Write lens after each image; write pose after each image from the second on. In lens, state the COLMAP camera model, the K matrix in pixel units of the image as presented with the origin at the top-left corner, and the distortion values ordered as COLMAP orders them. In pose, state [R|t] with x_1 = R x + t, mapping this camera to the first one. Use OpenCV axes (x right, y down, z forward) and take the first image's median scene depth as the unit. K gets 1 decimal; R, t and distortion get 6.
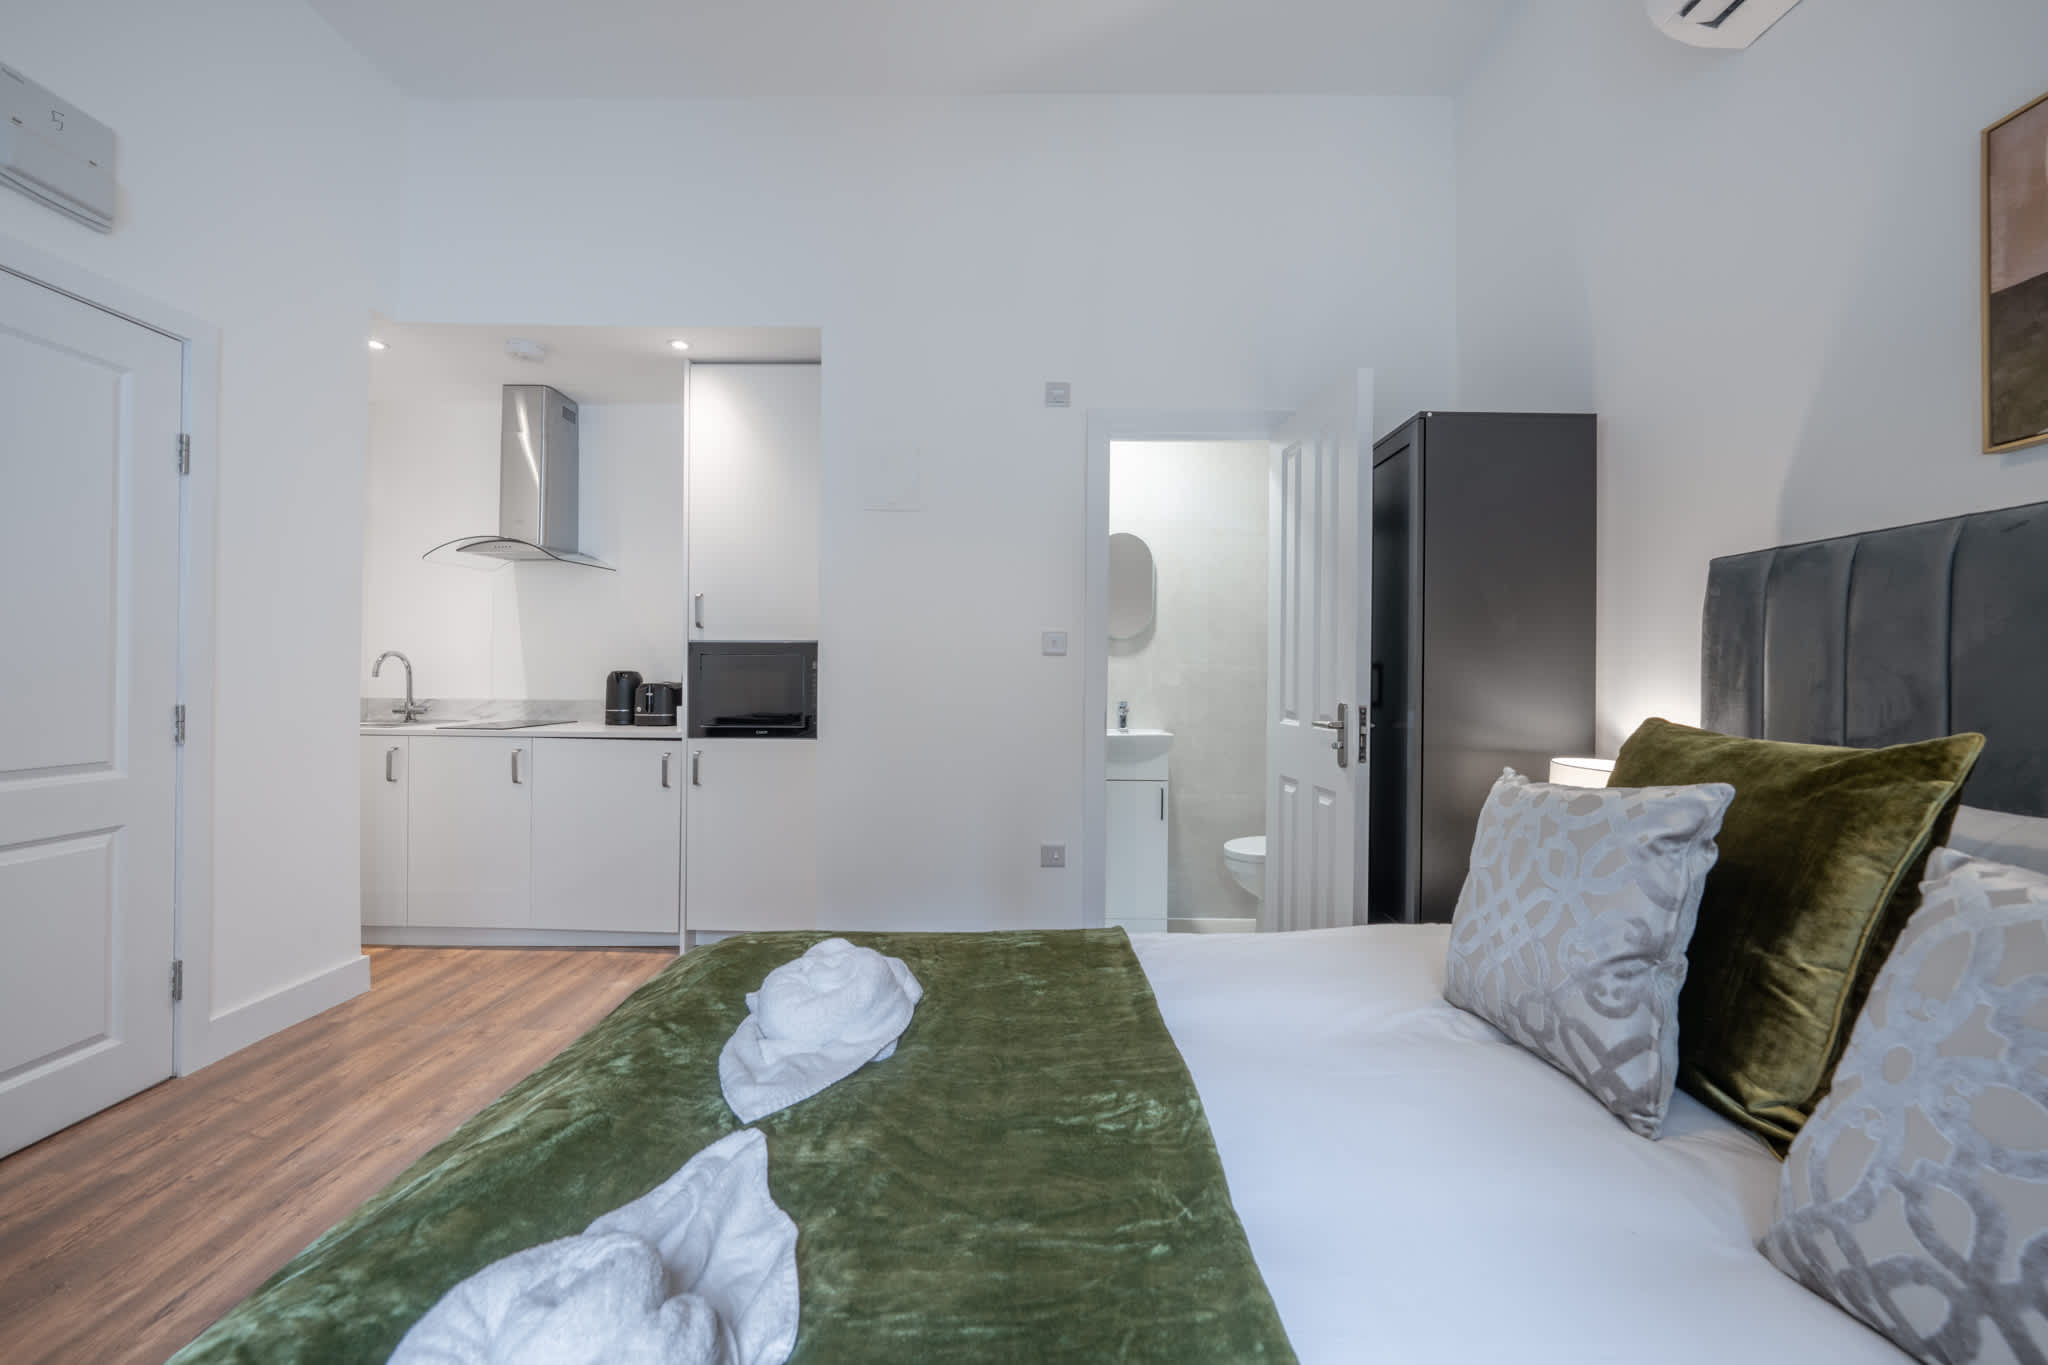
lens RADIAL K [[813.0, 0, 1023.4], [0, 813.0, 674.8], [0, 0, 1]] dist [-0.026573, 0.009407]
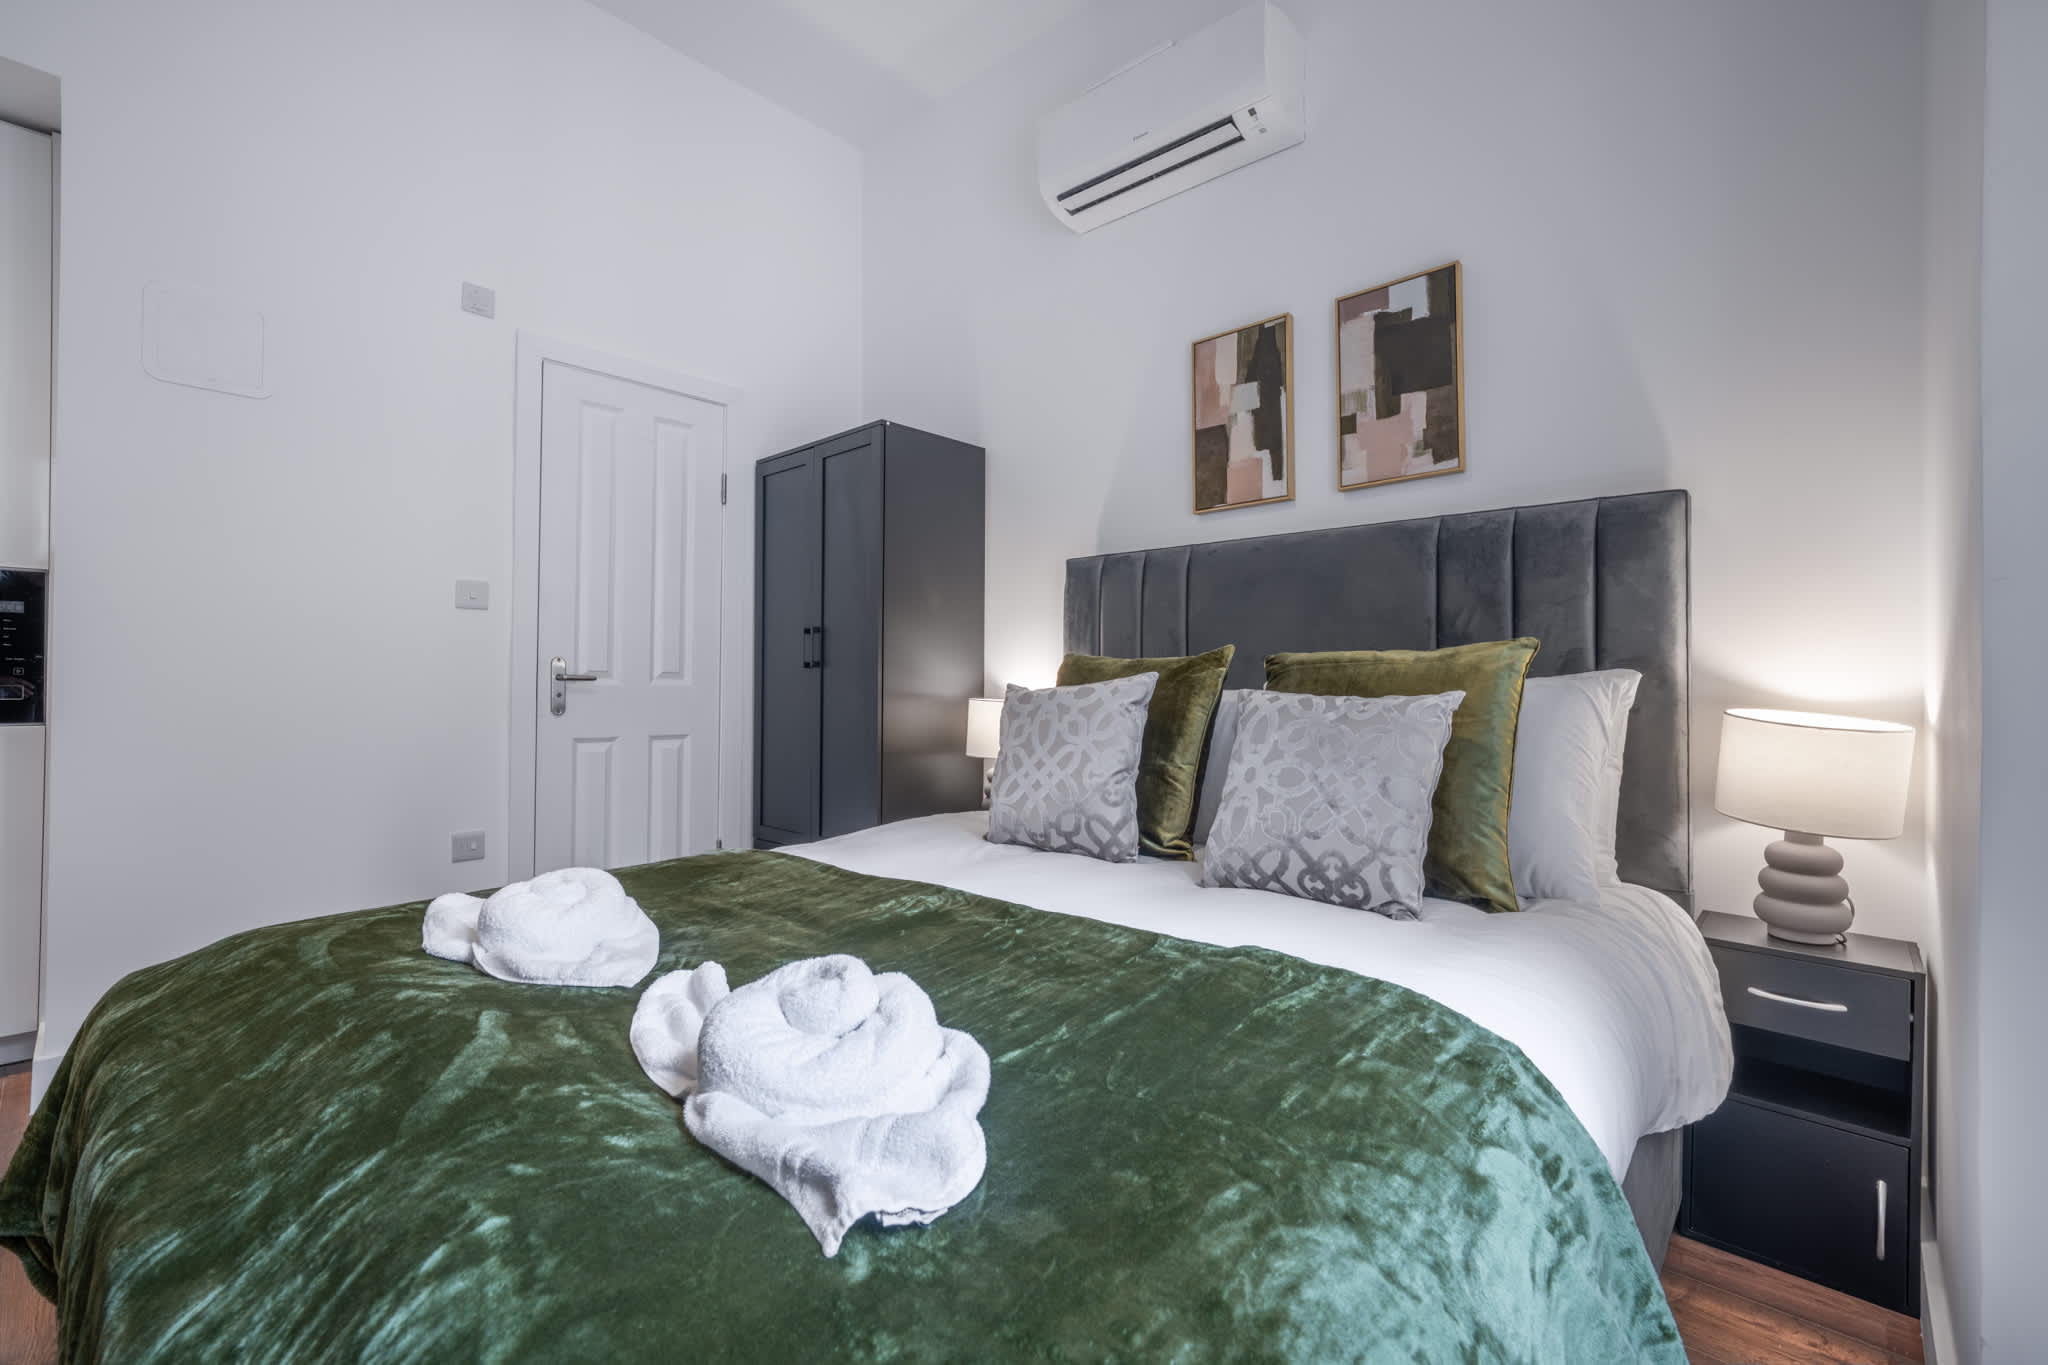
lens RADIAL K [[879.1, 0, 1024.0], [0, 879.1, 682.5], [0, 0, 1]] dist [-0.002227, -0.000221]
pose [[0.666994, -0.005806, 0.745040, -0.338321], [-0.001027, 0.999962, 0.008711, 0.057566], [-0.745062, -0.006575, 0.666963, -0.053168]]
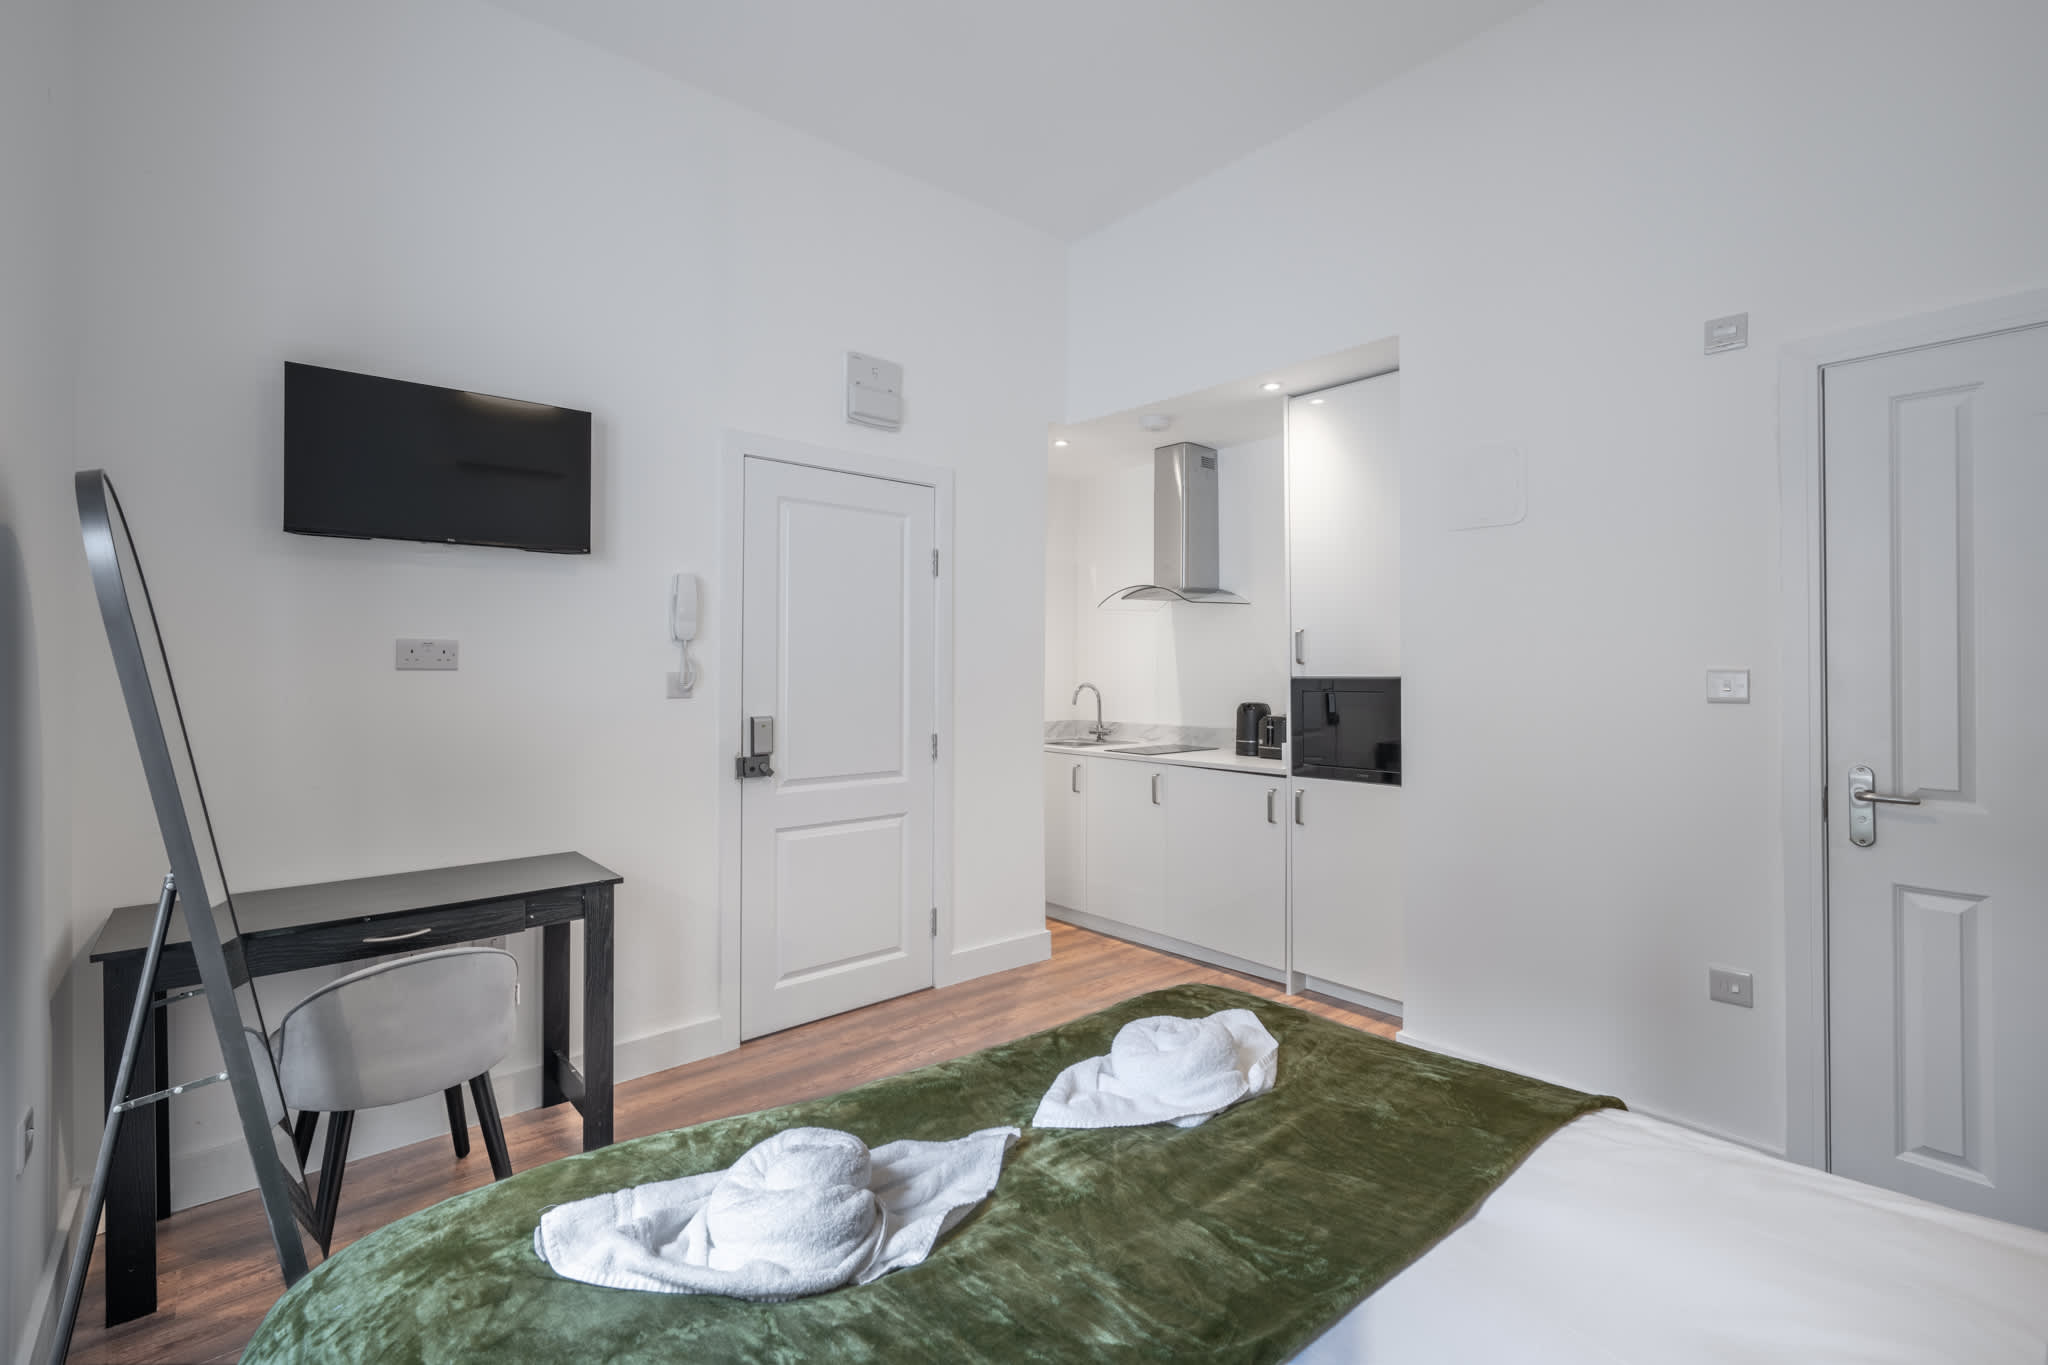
lens RADIAL K [[889.1, 0, 977.5], [0, 889.1, 663.2], [0, 0, 1]] dist [-0.002506, -0.000019]
pose [[0.645473, -0.021867, -0.763470, 0.263484], [0.007767, 0.999726, -0.022068, -0.058536], [0.763744, 0.008315, 0.645466, 0.001348]]
